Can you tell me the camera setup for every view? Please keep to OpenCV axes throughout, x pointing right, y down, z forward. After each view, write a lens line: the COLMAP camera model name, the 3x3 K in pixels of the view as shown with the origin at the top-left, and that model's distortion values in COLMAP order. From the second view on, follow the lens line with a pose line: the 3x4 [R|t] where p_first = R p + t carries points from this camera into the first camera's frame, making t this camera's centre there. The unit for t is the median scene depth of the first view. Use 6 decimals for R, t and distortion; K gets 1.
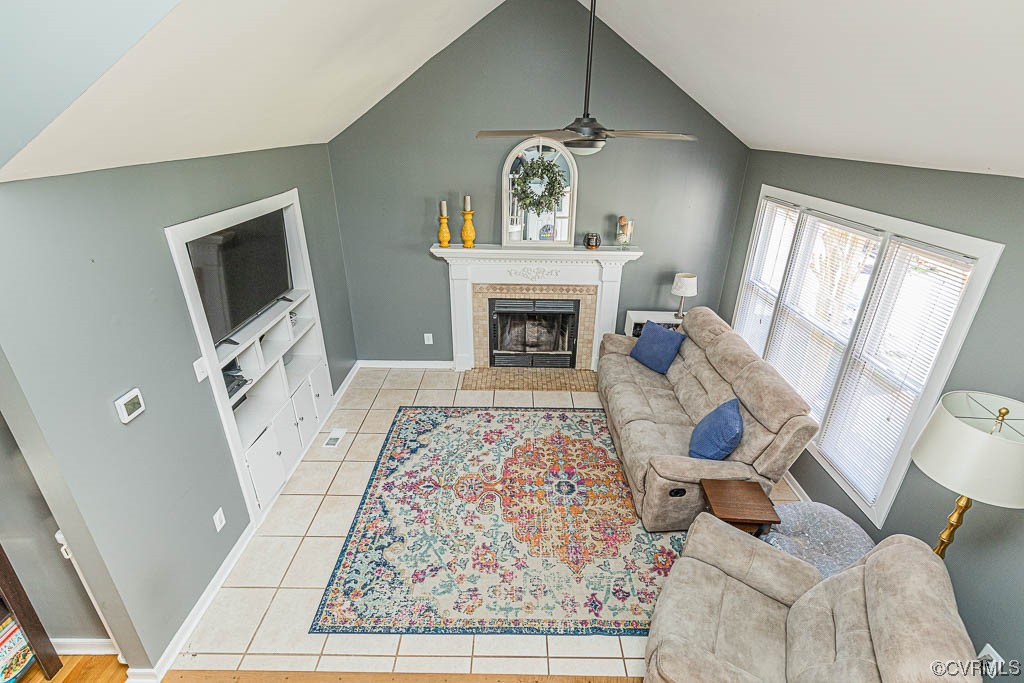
lens RADIAL K [[479.8, 0, 513.0], [0, 479.8, 350.1], [0, 0, 1]] dist [-0.001458, 0.002408]
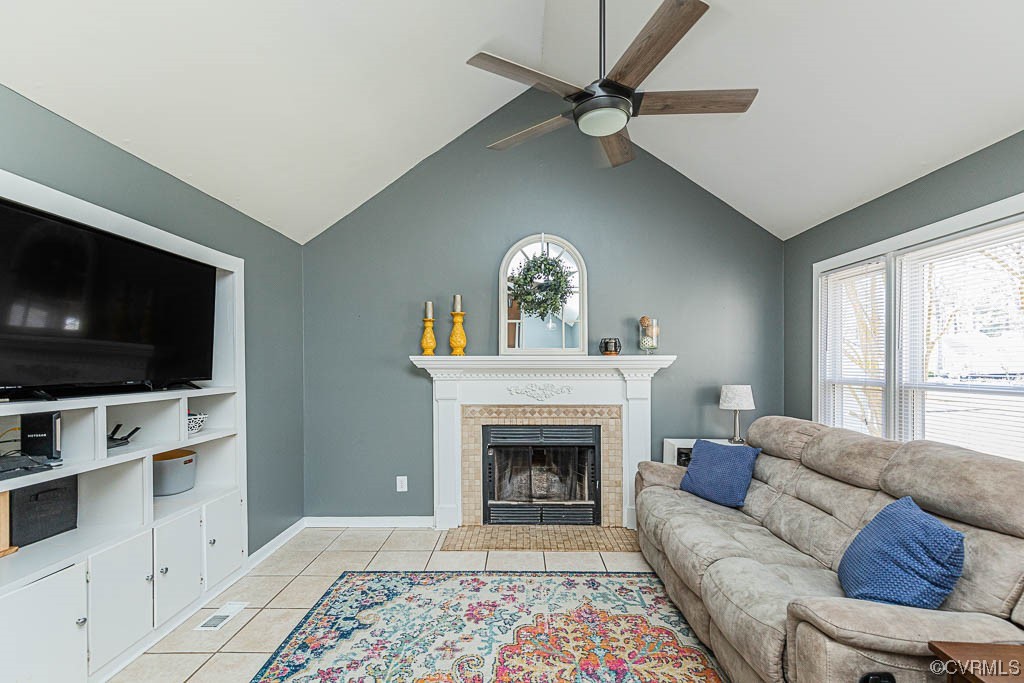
lens RADIAL K [[465.7, 0, 510.2], [0, 465.7, 367.3], [0, 0, 1]] dist [0.011201, -0.004683]
pose [[0.999811, -0.014556, -0.012878, 0.006500], [0.007852, 0.908660, -0.417463, 0.141835], [0.017779, 0.417283, 0.908603, 0.320683]]
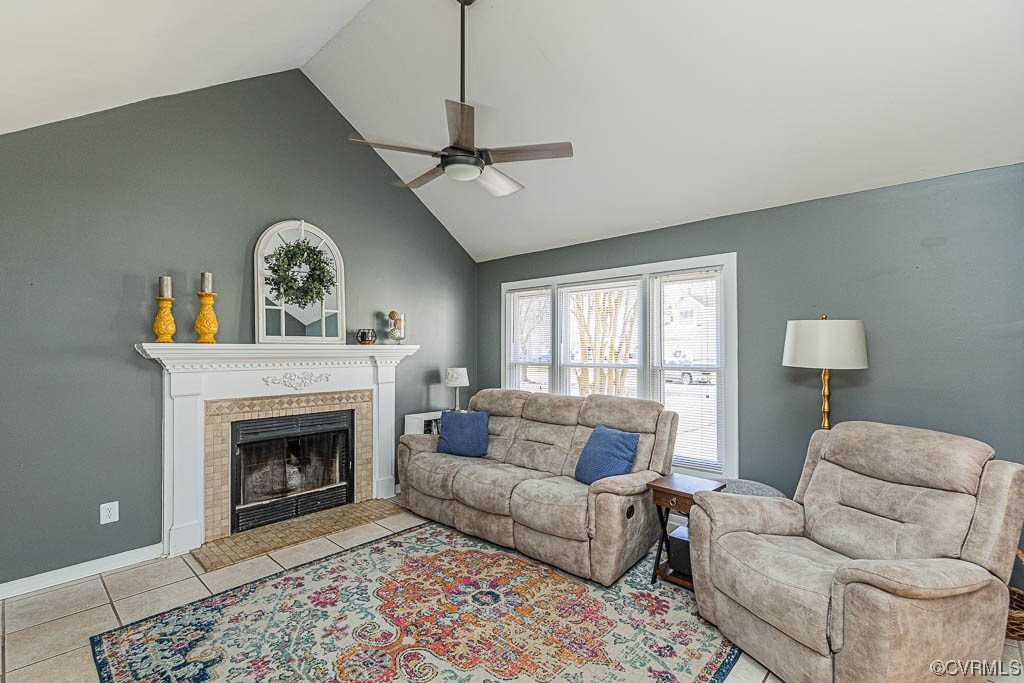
lens RADIAL K [[465.7, 0, 508.6], [0, 465.7, 345.1], [0, 0, 1]] dist [0.011201, -0.004683]
pose [[0.679693, -0.007756, 0.733455, -0.315304], [0.319694, 0.903102, -0.286710, 0.130386], [-0.660161, 0.429356, 0.616312, 0.320155]]
